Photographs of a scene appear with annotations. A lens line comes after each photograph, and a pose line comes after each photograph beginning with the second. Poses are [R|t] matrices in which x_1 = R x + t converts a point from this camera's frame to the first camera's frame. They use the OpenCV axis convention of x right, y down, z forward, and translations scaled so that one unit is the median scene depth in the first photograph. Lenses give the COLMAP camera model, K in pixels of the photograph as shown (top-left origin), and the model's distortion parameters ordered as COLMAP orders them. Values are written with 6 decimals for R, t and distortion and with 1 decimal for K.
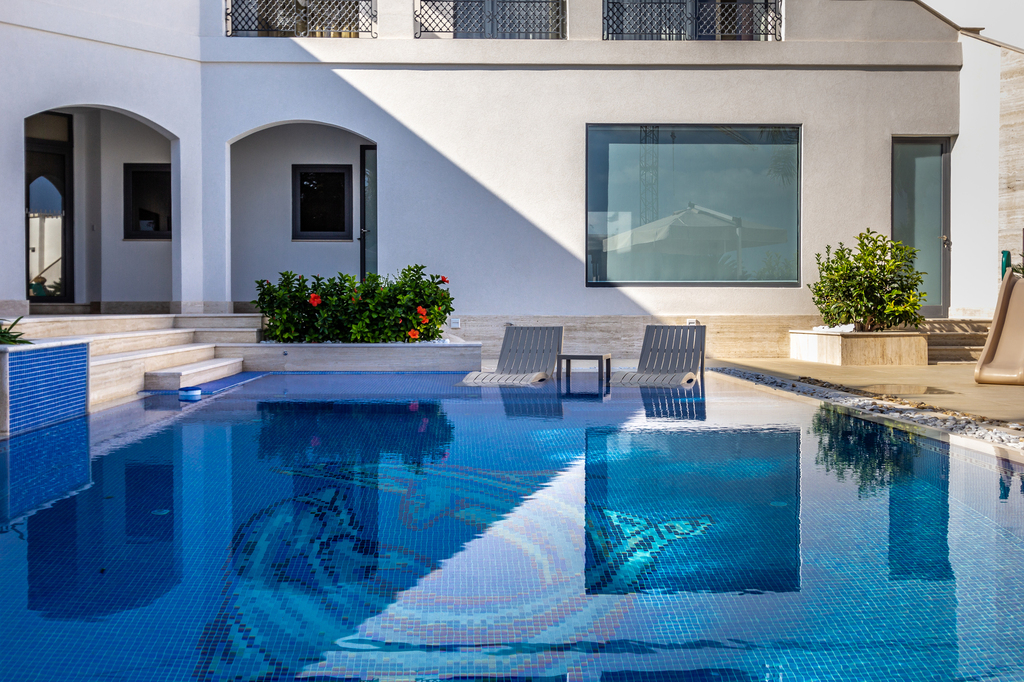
lens RADIAL K [[1020.5, 0, 506.7], [0, 1020.5, 307.9], [0, 0, 1]] dist [0.007071, -0.002557]
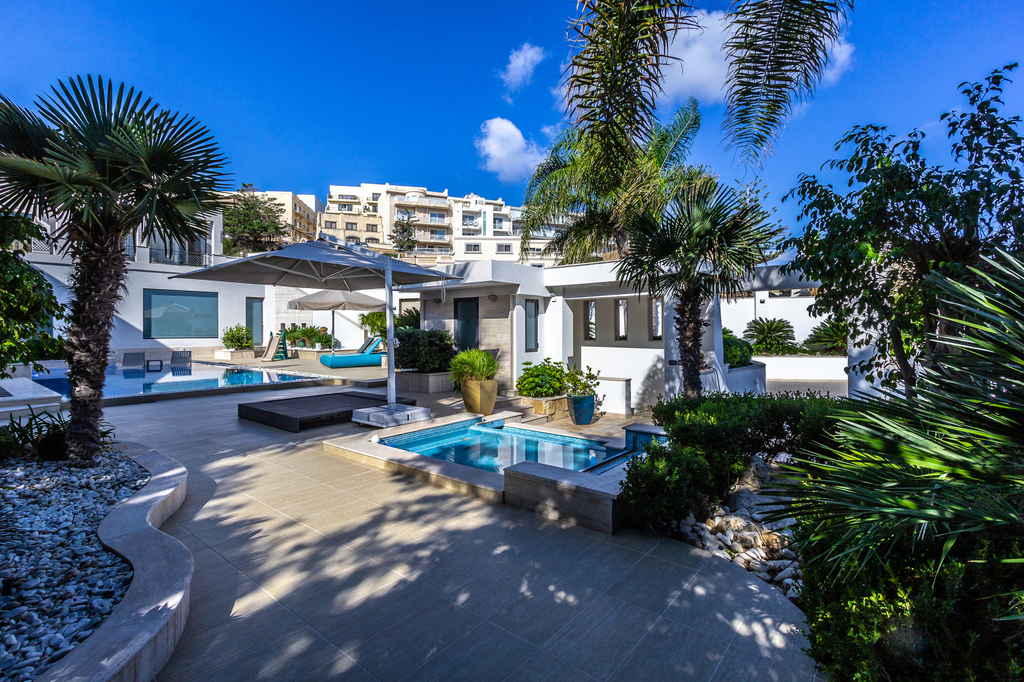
lens RADIAL K [[477.6, 0, 504.3], [0, 477.6, 334.9], [0, 0, 1]] dist [0.001918, 0.000175]
pose [[0.678956, -0.008310, 0.734132, -0.262679], [0.004159, 0.999963, 0.007473, -0.041455], [-0.734168, -0.002020, 0.678965, -0.871365]]
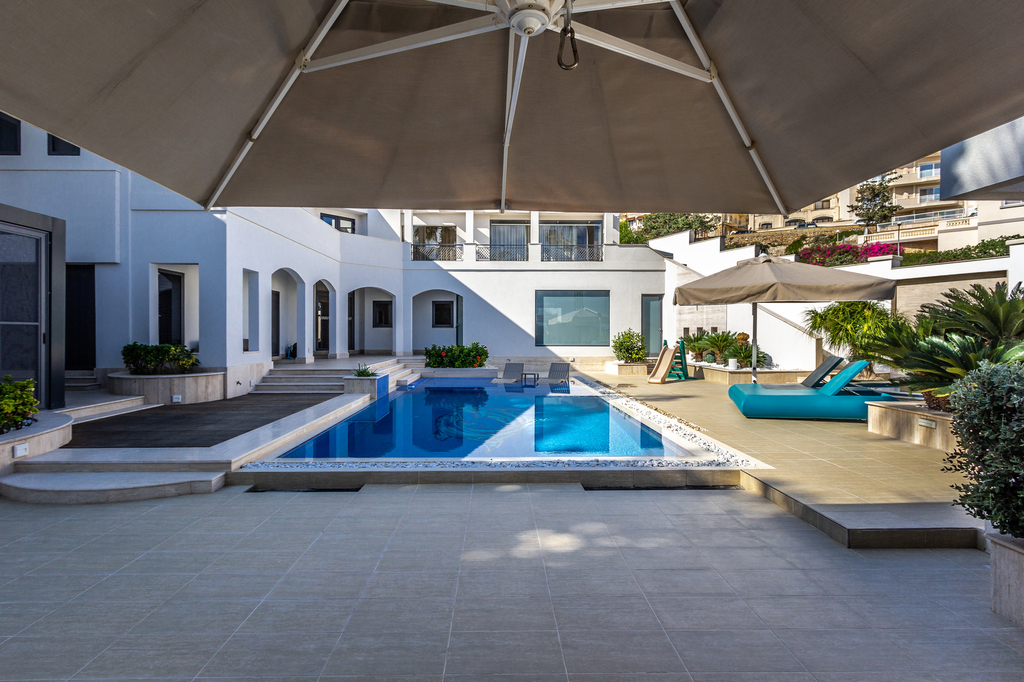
lens RADIAL K [[477.6, 0, 504.3], [0, 477.6, 334.9], [0, 0, 1]] dist [0.001918, 0.000175]
pose [[0.999625, 0.000284, -0.027376, 0.028388], [-0.000278, 1.000000, 0.000215, -0.054899], [0.027376, -0.000207, 0.999625, -0.361436]]
